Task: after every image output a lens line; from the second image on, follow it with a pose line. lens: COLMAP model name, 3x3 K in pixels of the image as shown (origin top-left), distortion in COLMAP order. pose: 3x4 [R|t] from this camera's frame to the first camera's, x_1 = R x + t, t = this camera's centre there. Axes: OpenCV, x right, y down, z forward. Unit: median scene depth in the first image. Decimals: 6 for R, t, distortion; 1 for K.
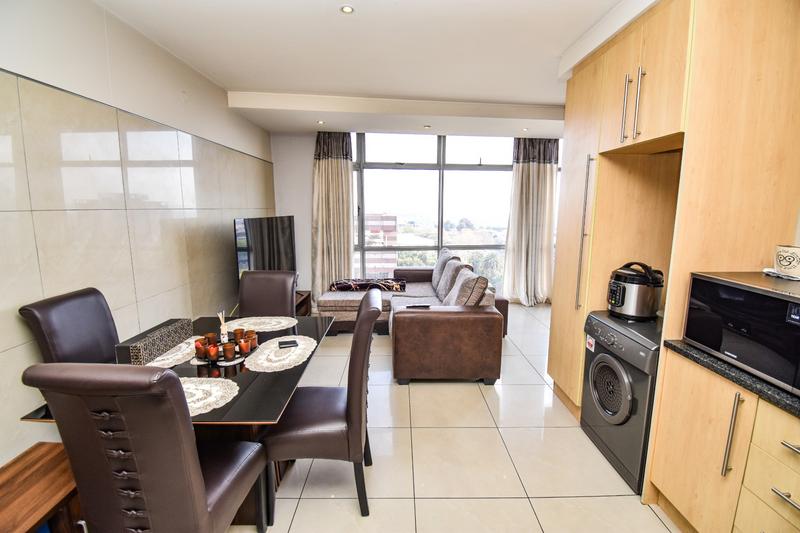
lens RADIAL K [[352.0, 0, 398.1], [0, 352.0, 263.0], [0, 0, 1]] dist [-0.005821, -0.014641]
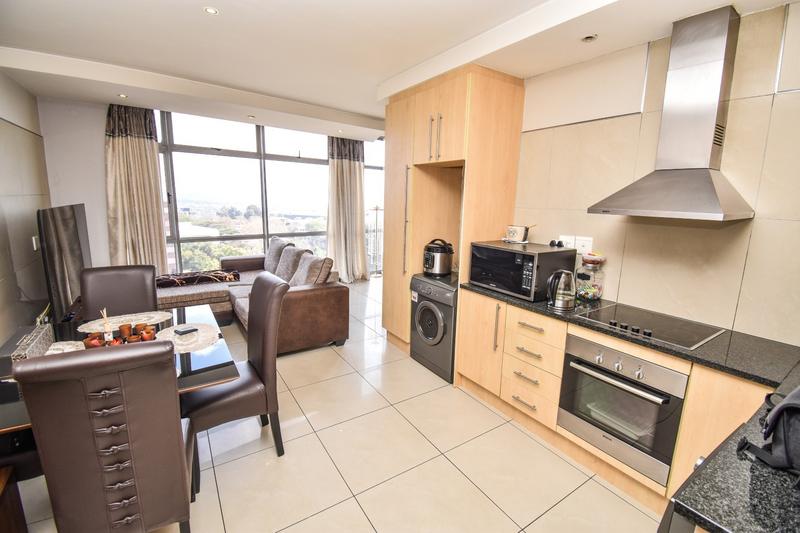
lens RADIAL K [[352.0, 0, 405.5], [0, 352.0, 262.4], [0, 0, 1]] dist [-0.005821, -0.014641]
pose [[0.830981, -0.078017, 0.550803, -0.208500], [0.059316, 0.996899, 0.051715, 0.008616], [-0.553129, -0.010303, 0.833032, -0.144754]]
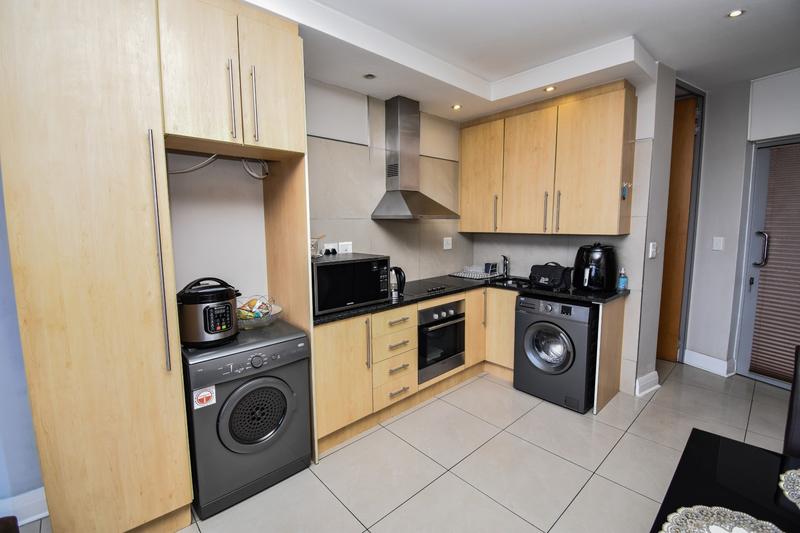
lens RADIAL K [[352.0, 0, 401.8], [0, 352.0, 261.2], [0, 0, 1]] dist [-0.005821, -0.014641]
pose [[-0.686238, -0.073785, 0.723625, -0.186891], [0.119106, 0.970015, 0.211861, -0.117809], [-0.717559, 0.231575, -0.656872, 0.858962]]
